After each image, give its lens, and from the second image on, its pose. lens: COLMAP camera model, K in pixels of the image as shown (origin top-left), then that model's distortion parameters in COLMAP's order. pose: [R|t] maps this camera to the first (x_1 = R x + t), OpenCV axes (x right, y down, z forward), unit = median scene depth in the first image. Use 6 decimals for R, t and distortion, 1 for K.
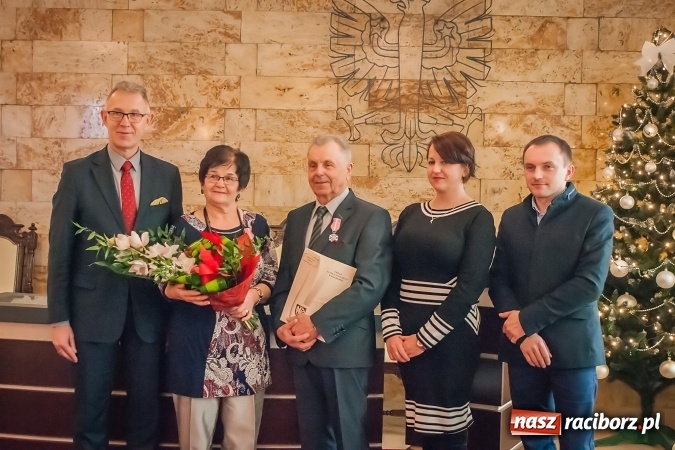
lens RADIAL K [[1001.3, 0, 337.5], [0, 1001.3, 225.0], [0, 0, 1]] dist [-0.068393, 0.165034]
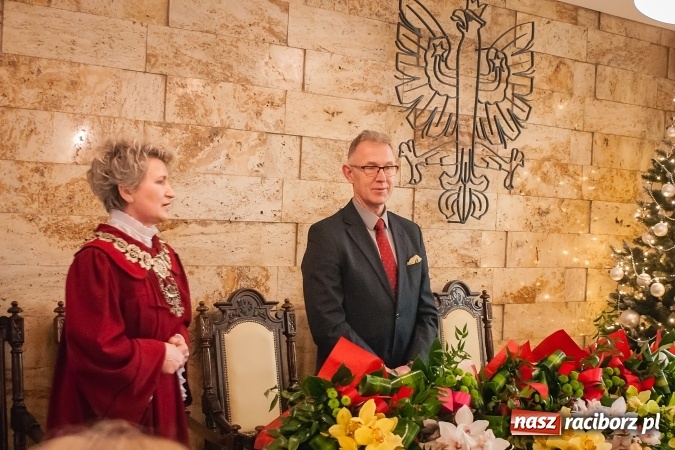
lens RADIAL K [[1001.3, 0, 337.5], [0, 1001.3, 225.0], [0, 0, 1]] dist [-0.068393, 0.165034]
pose [[0.782186, 0.007235, 0.623002, -0.526243], [-0.002263, 0.999959, -0.008771, -0.043214], [-0.623040, 0.005451, 0.782171, 0.399085]]
